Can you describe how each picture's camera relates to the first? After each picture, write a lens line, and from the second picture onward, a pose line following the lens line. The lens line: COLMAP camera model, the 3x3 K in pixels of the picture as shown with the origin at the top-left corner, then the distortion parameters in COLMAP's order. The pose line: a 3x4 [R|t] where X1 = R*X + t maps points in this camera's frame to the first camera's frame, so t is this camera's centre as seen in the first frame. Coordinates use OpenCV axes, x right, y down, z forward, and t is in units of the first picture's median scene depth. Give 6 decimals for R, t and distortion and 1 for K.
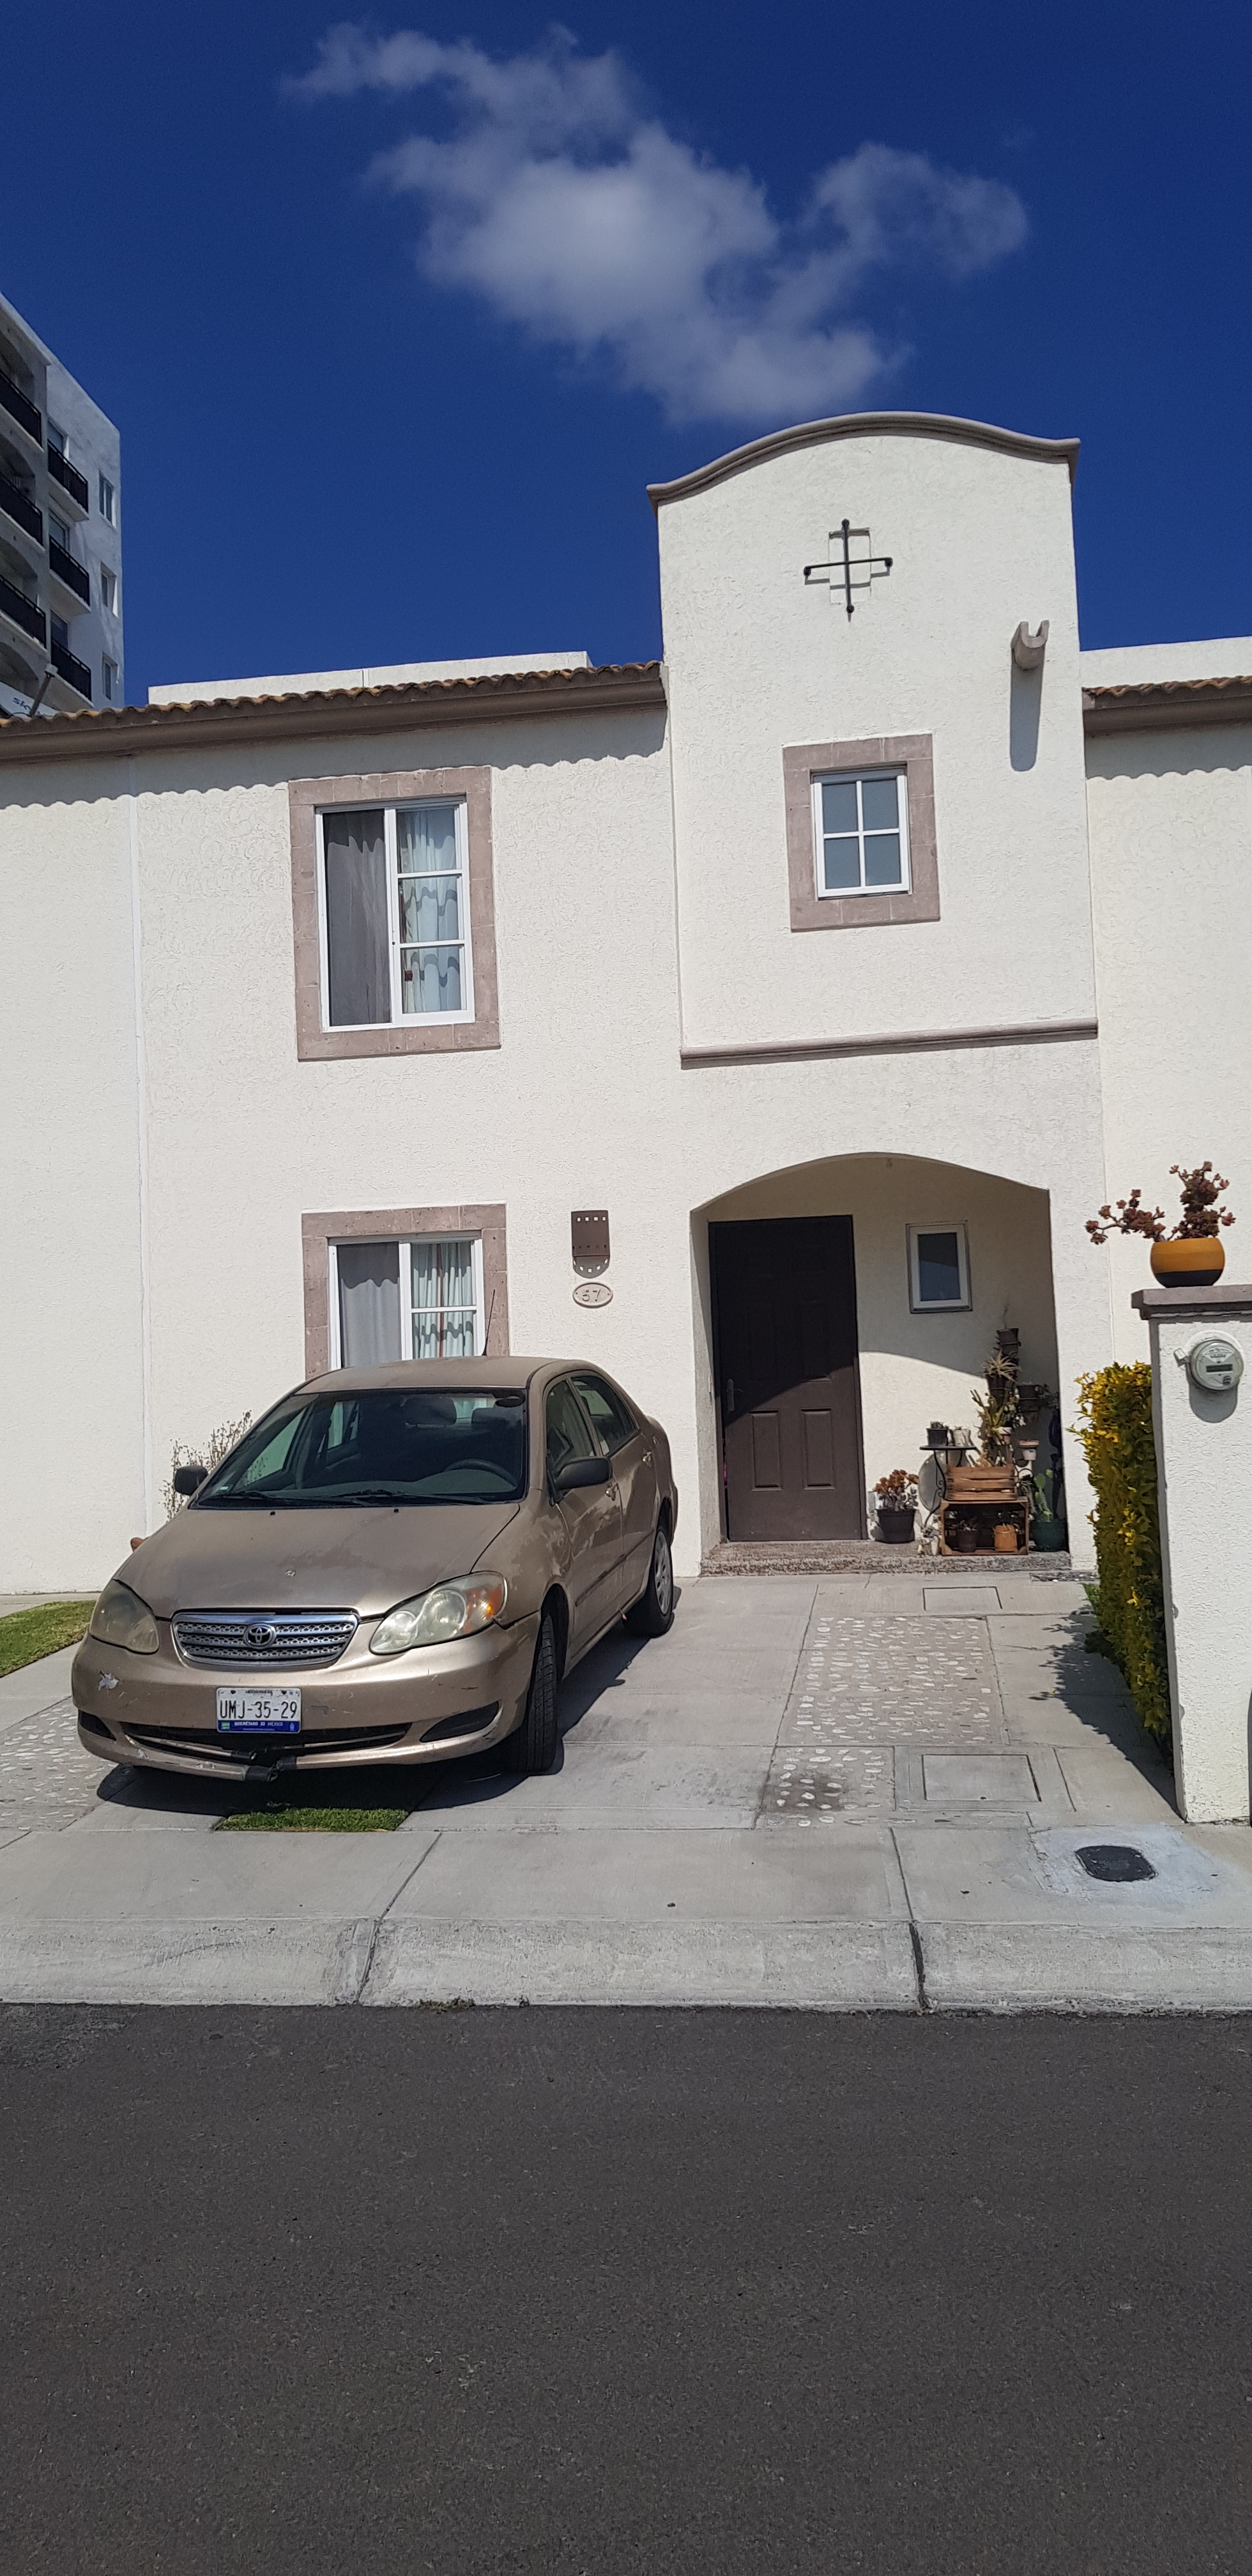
lens RADIAL K [[1959.6, 0, 623.5], [0, 1959.6, 1255.6], [0, 0, 1]] dist [0.083518, -0.159243]
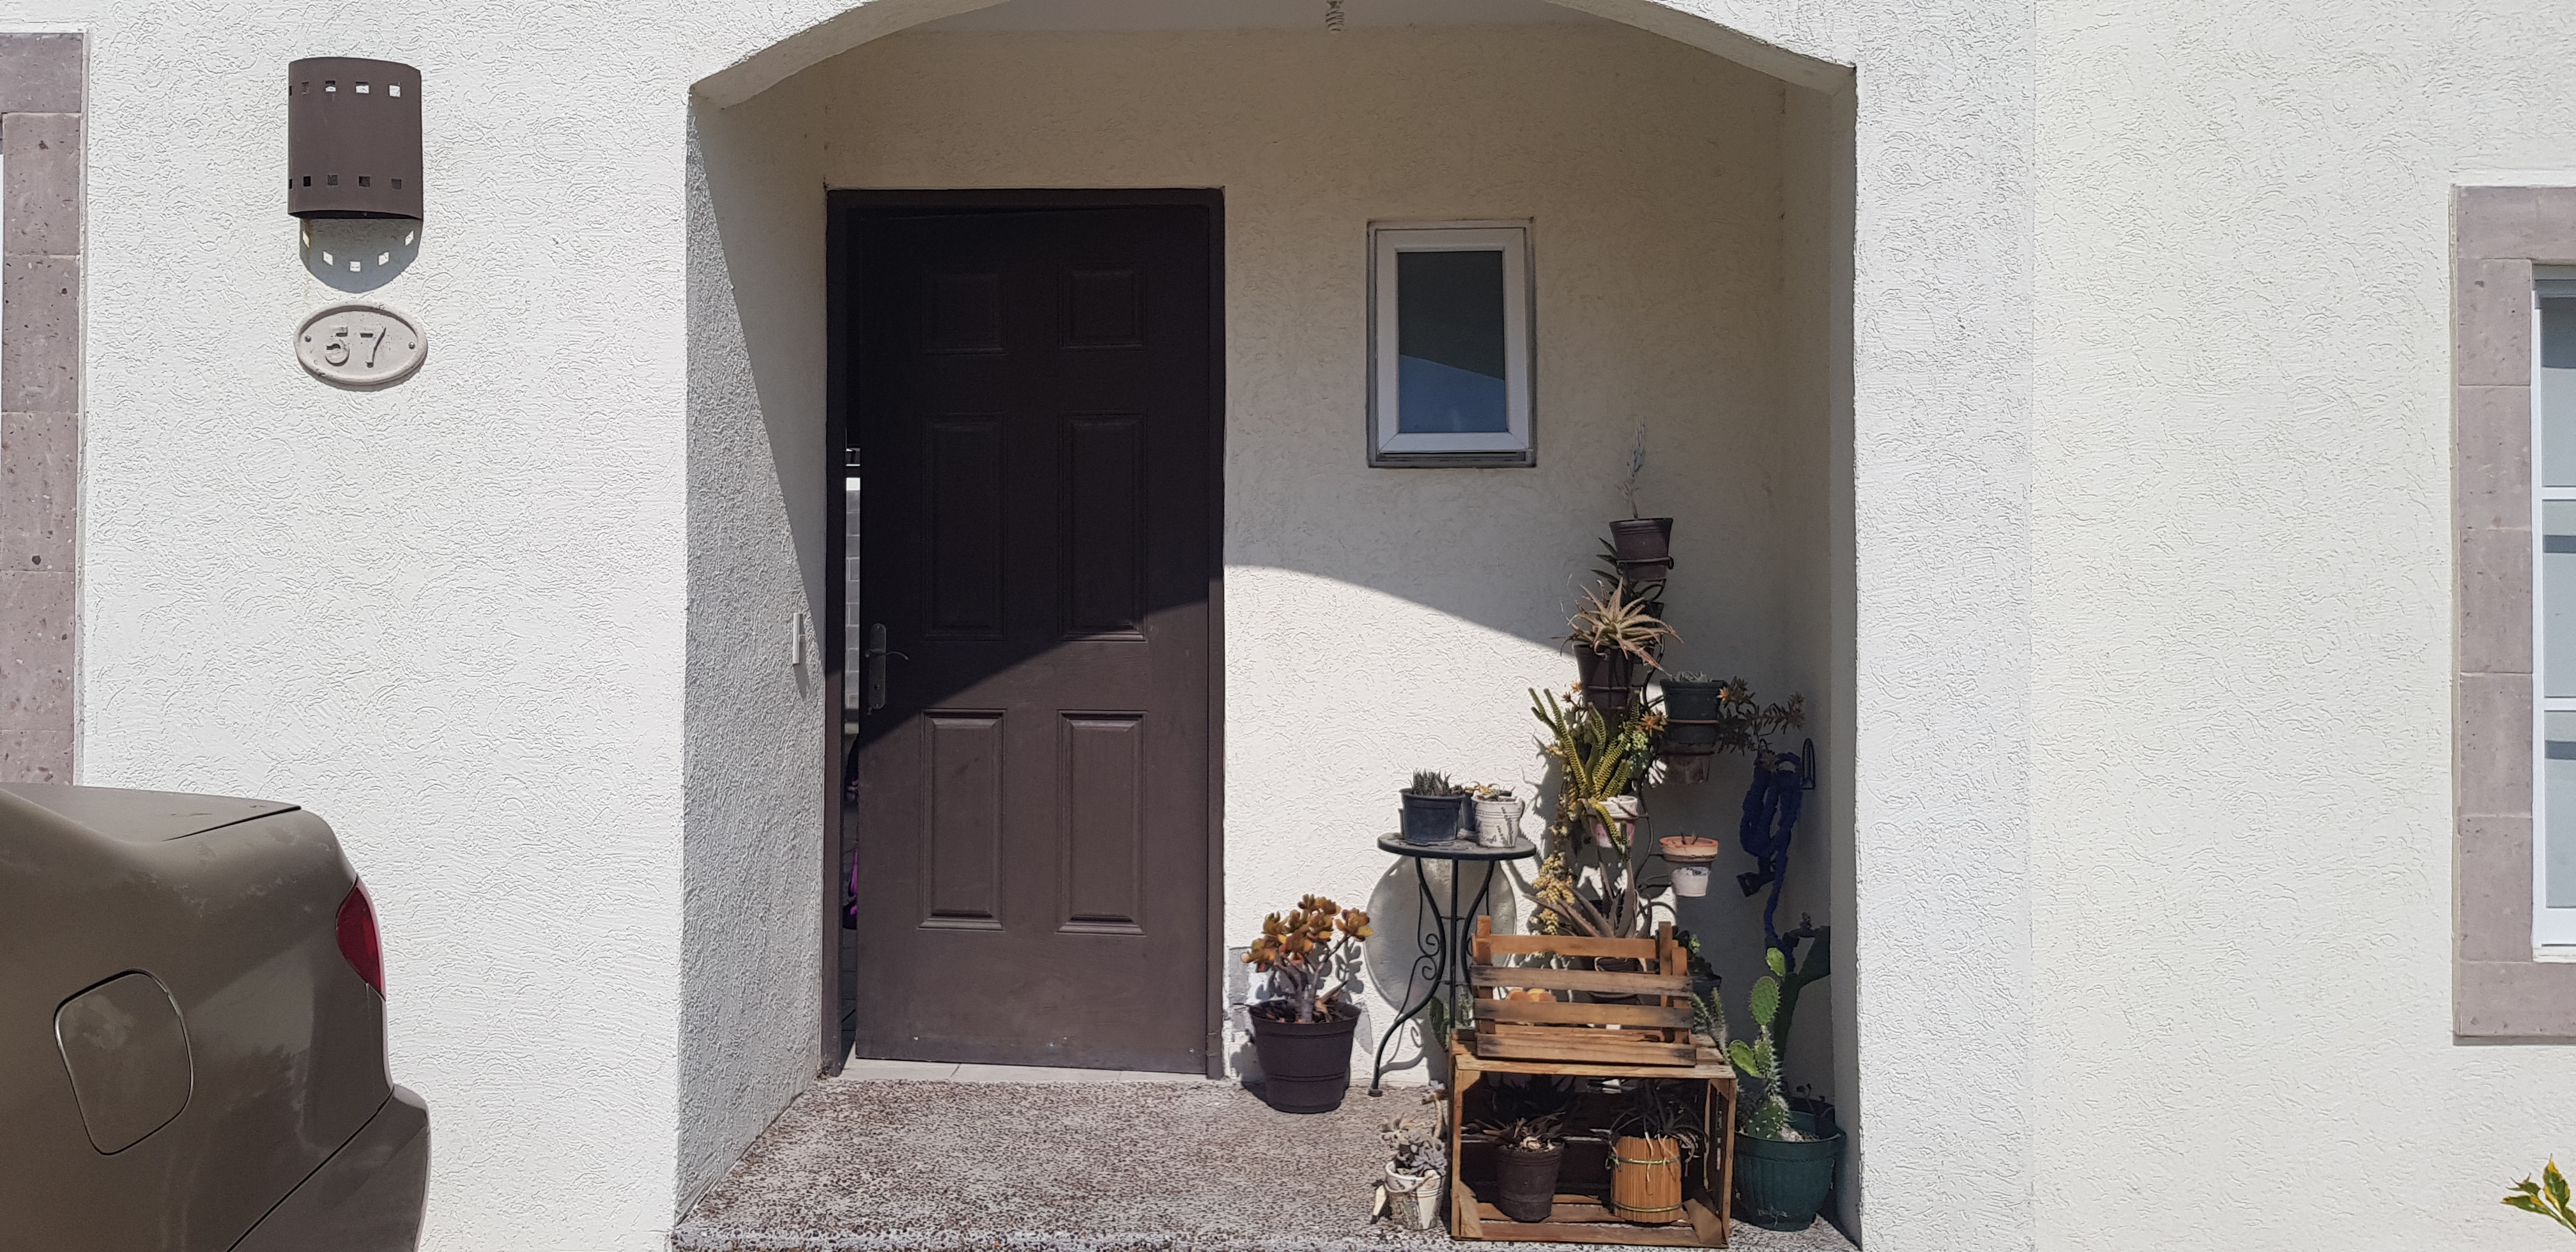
lens RADIAL K [[1961.4, 0, 1195.7], [0, 1961.4, 555.4], [0, 0, 1]] dist [0.081720, -0.151683]
pose [[0.994767, 0.042162, 0.093064, 0.086276], [-0.047246, 0.997470, 0.053118, 0.030049], [-0.090589, -0.057237, 0.994242, 0.680976]]
